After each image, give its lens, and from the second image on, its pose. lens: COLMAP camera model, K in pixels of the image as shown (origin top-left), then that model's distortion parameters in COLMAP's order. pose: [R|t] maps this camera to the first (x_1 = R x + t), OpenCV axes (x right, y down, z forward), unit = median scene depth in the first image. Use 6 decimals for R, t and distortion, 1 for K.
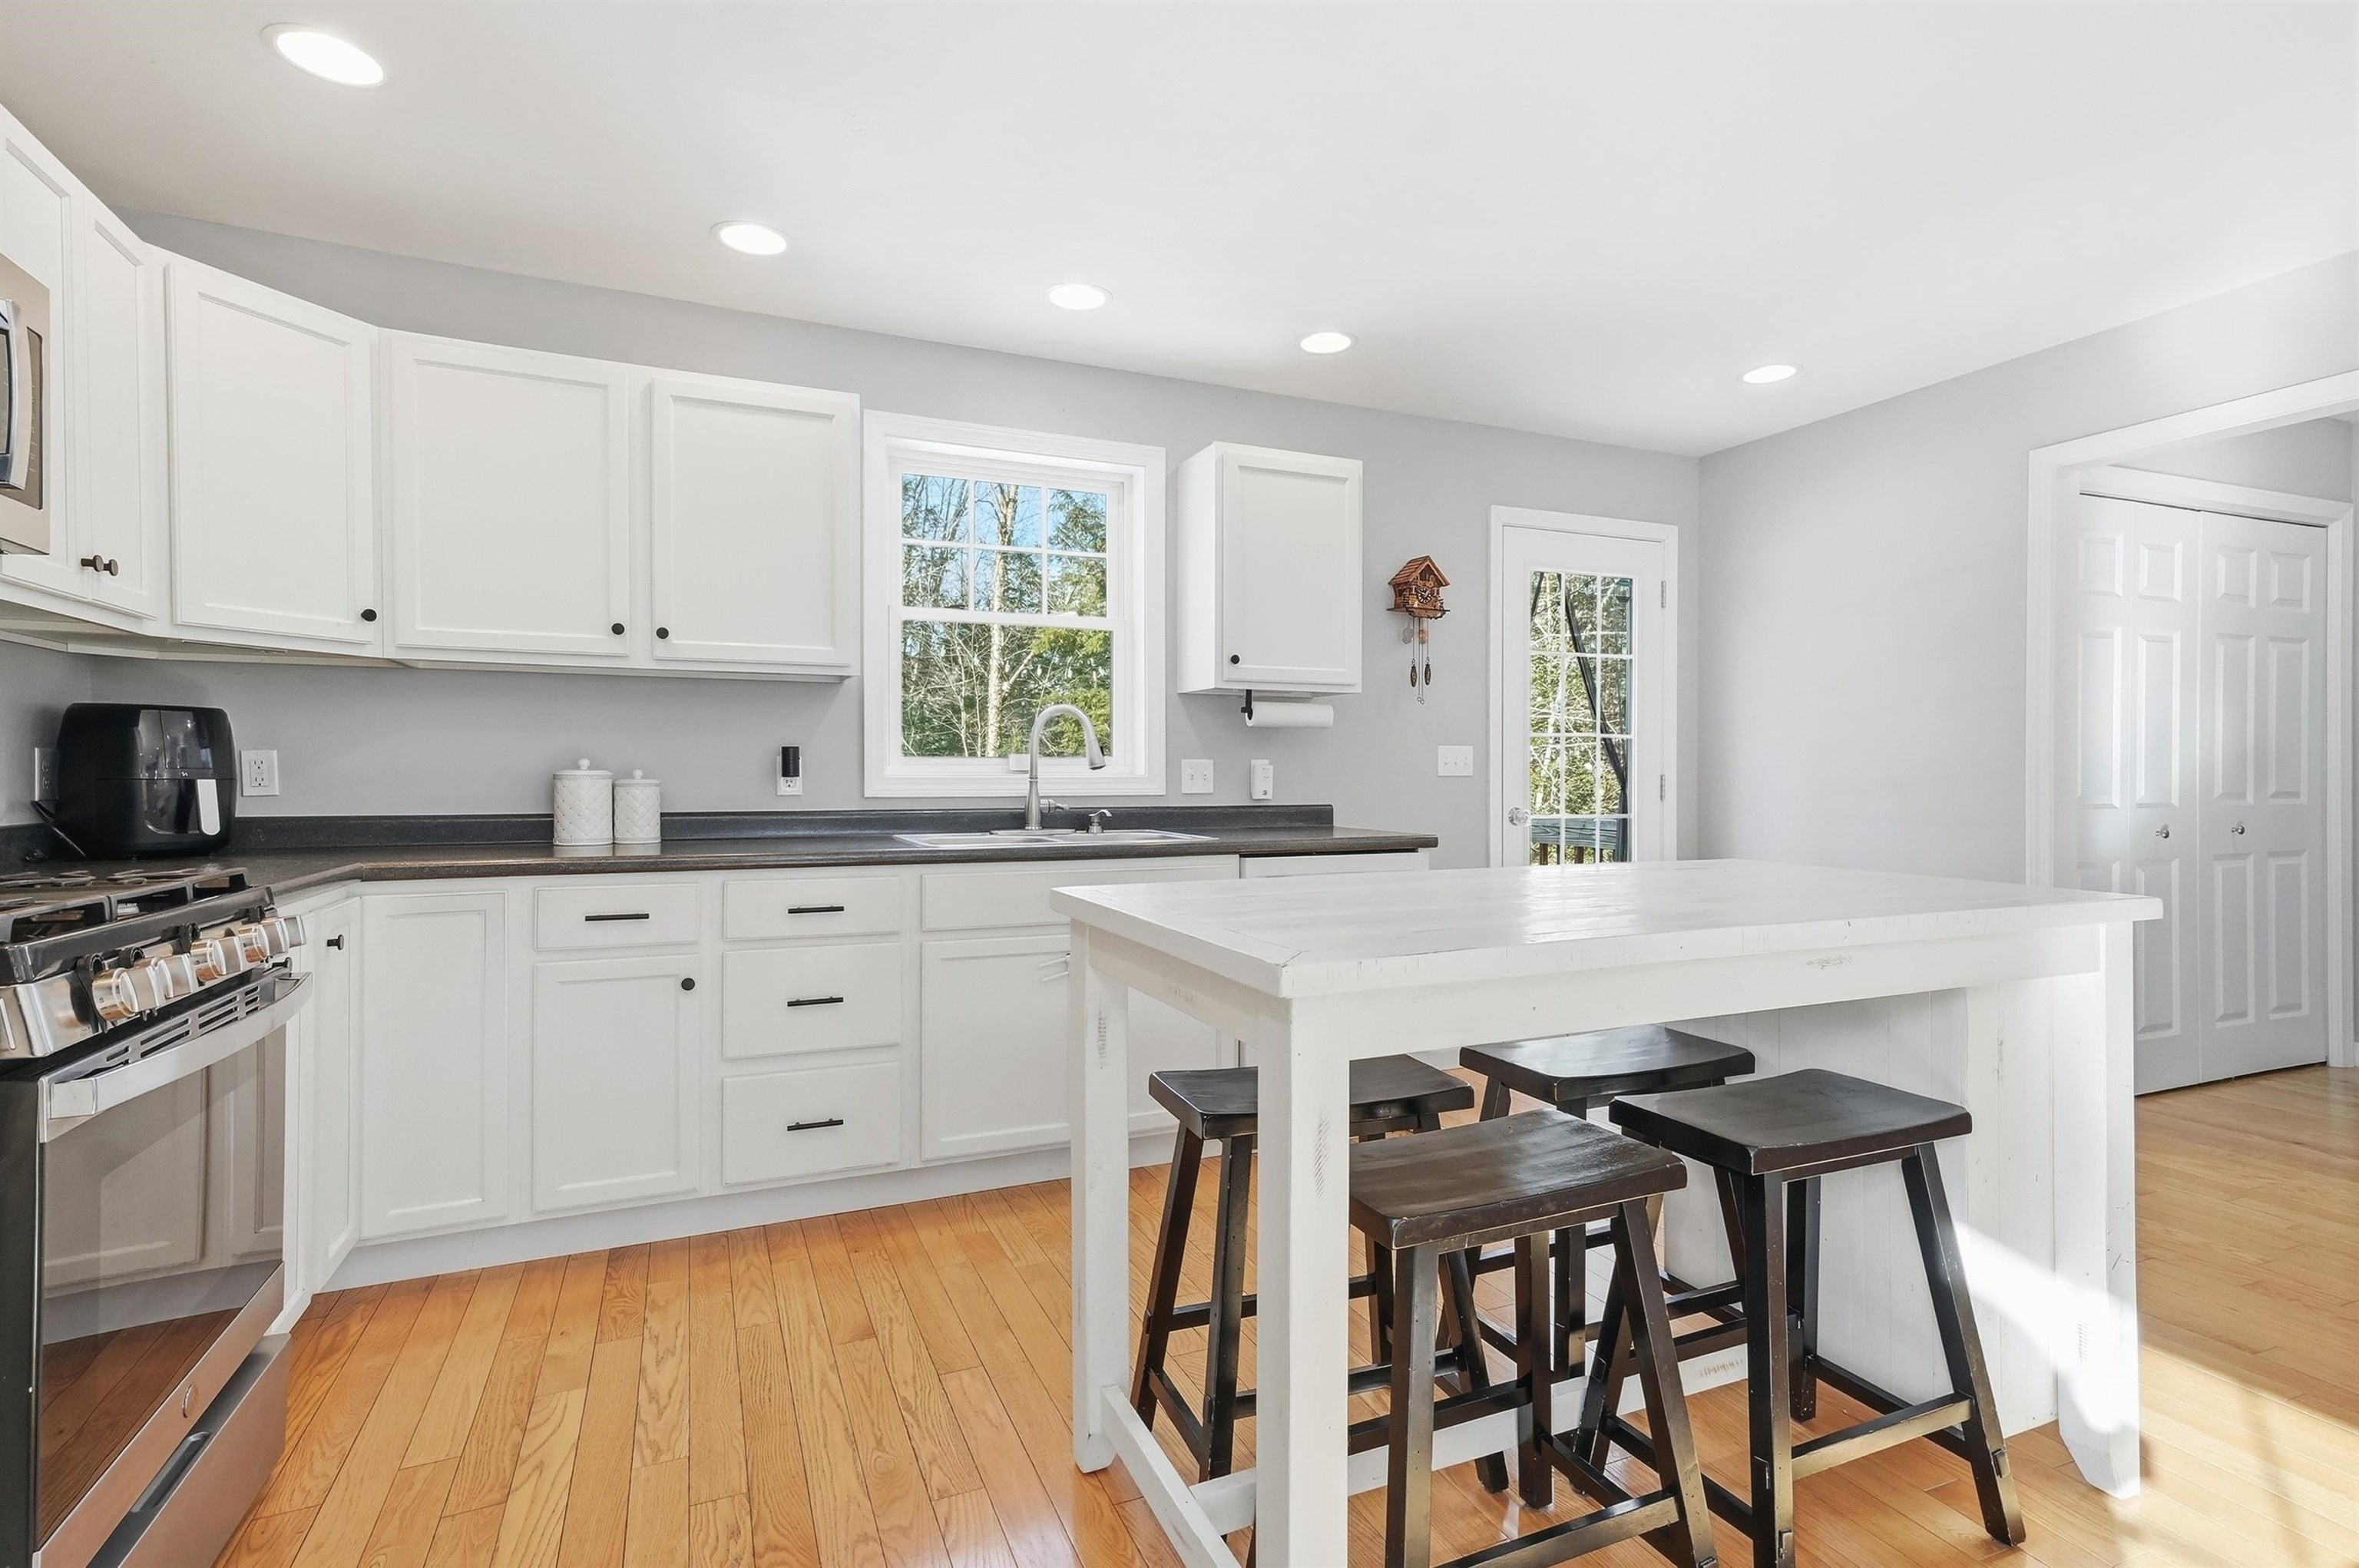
lens RADIAL K [[1164.4, 0, 1194.2], [0, 1164.4, 790.9], [0, 0, 1]] dist [0.031026, 0.002798]
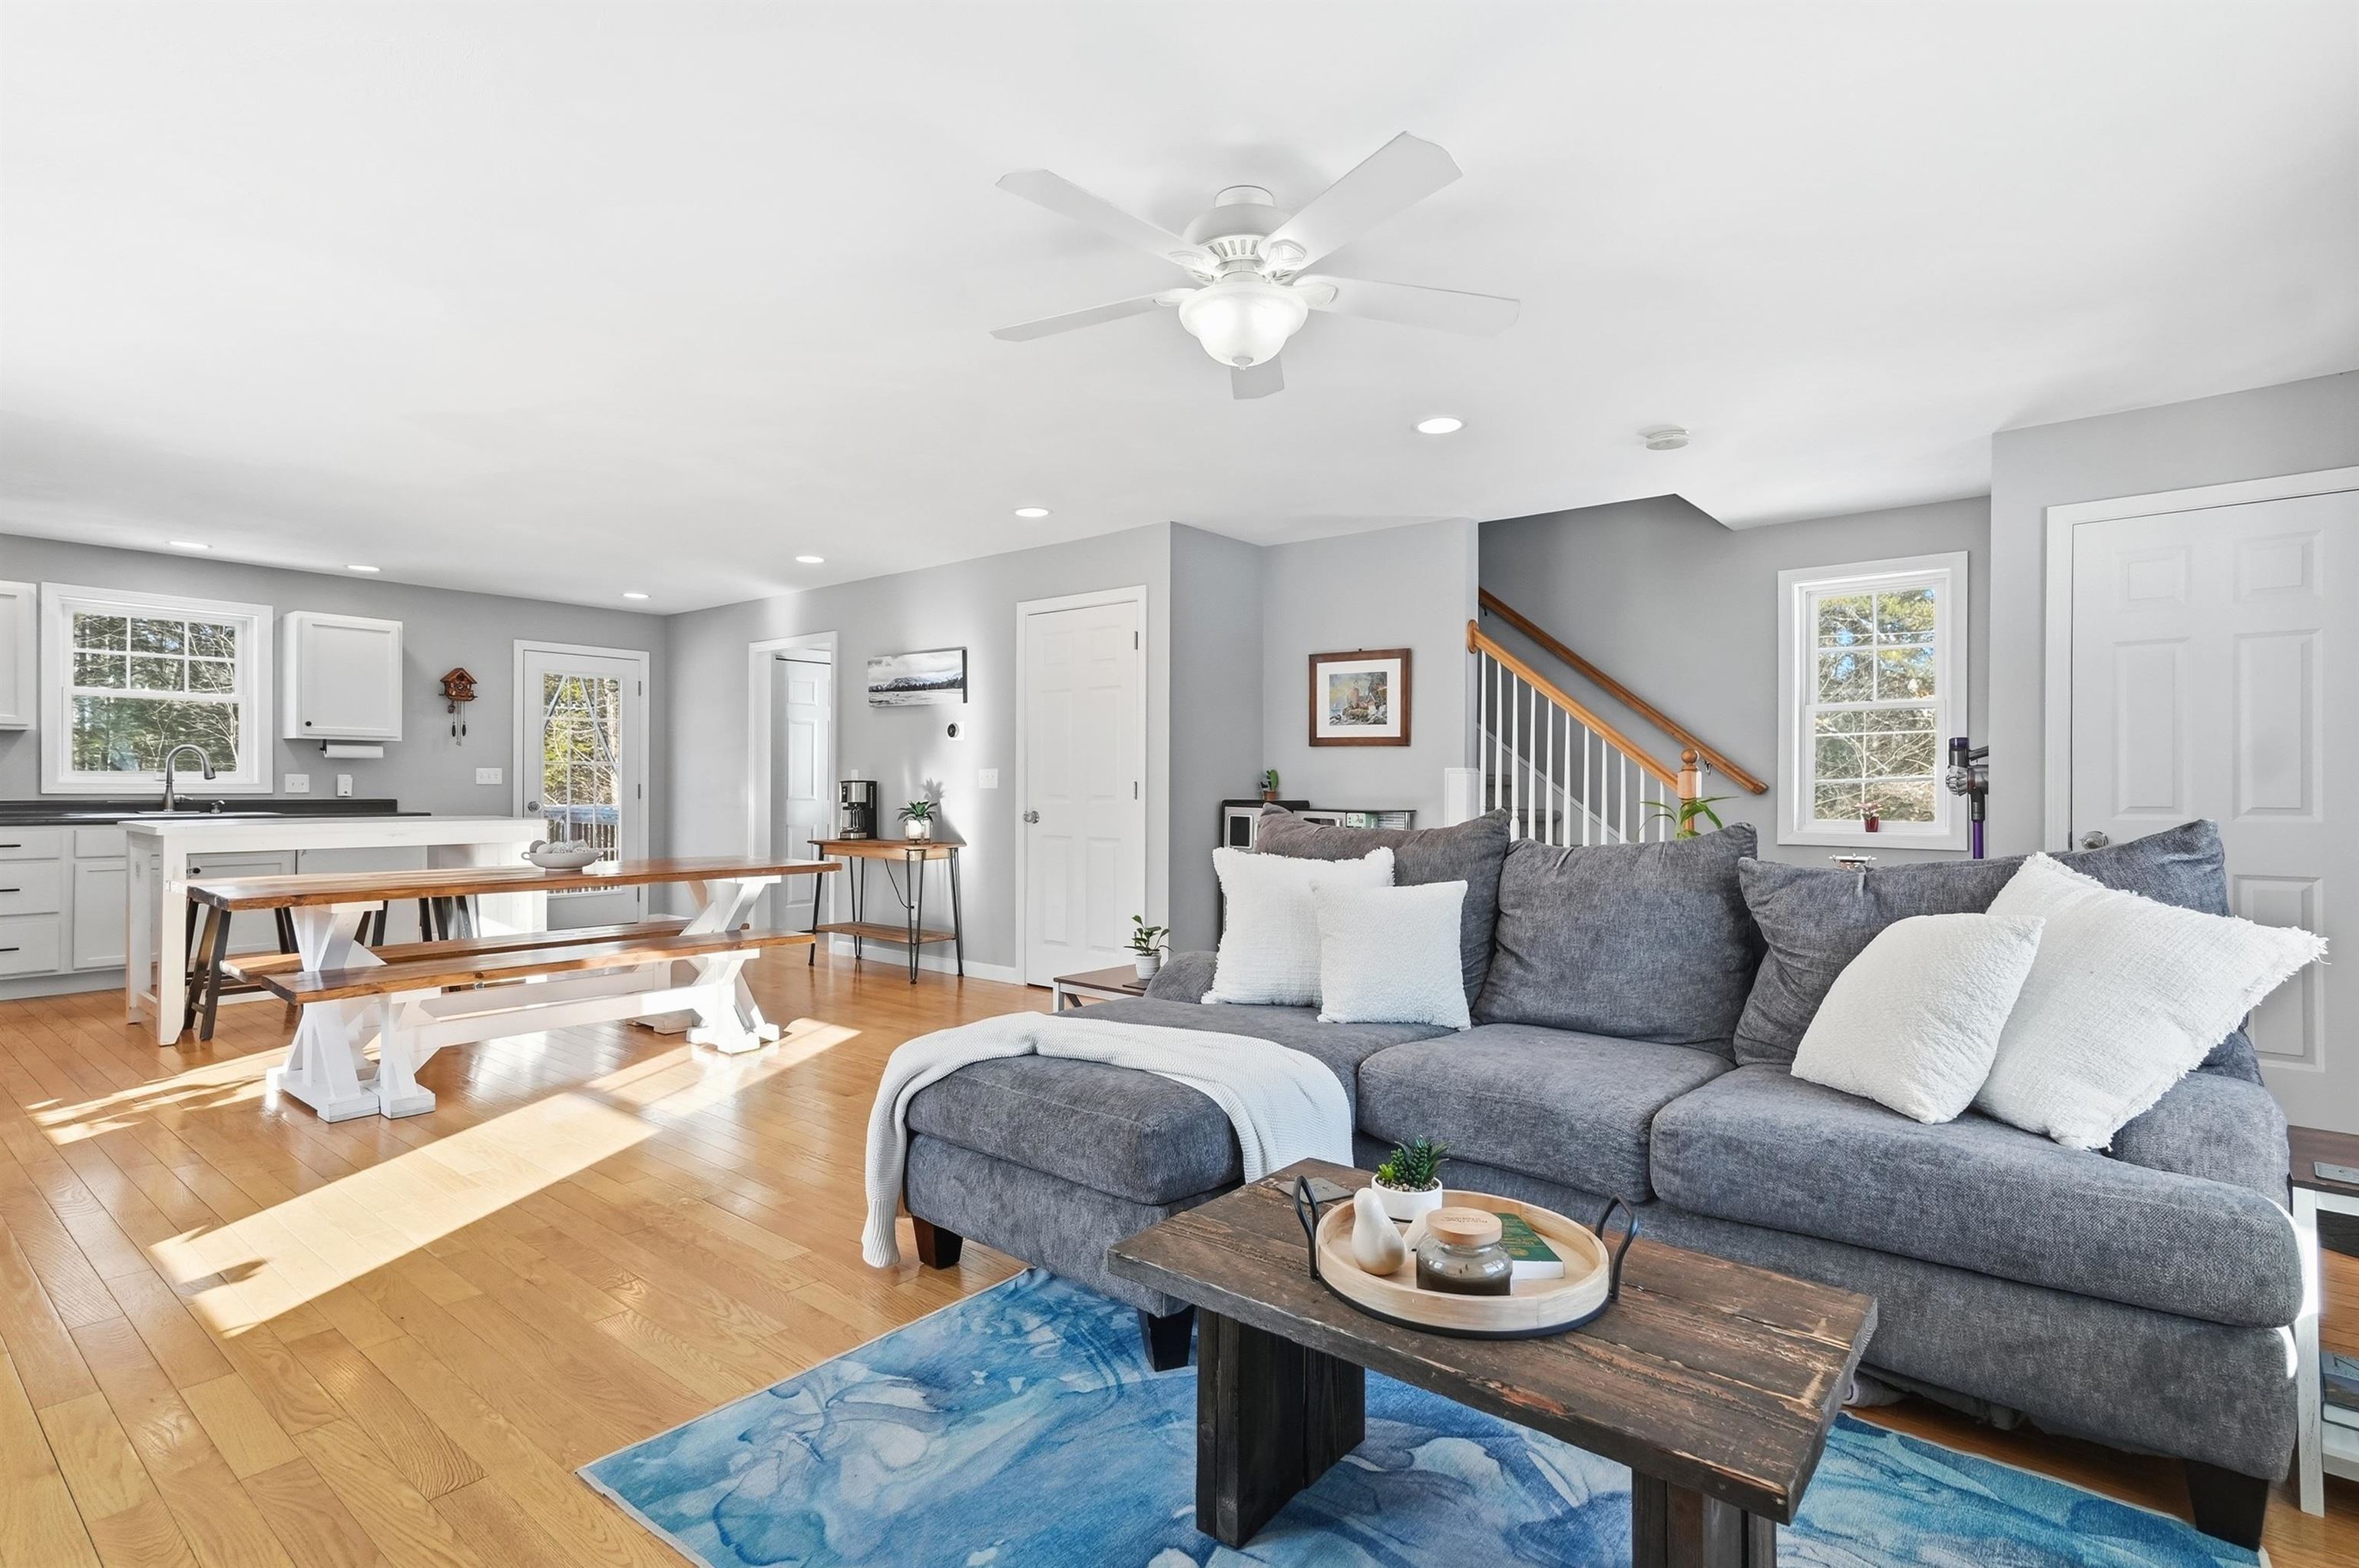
lens RADIAL K [[1142.4, 0, 1179.5], [0, 1142.4, 784.0], [0, 0, 1]] dist [0.001538, 0.017797]
pose [[0.894256, 0.009318, 0.447459, 0.465647], [-0.004589, 0.999922, -0.011650, 0.003395], [-0.447532, 0.008365, 0.894229, -1.333504]]
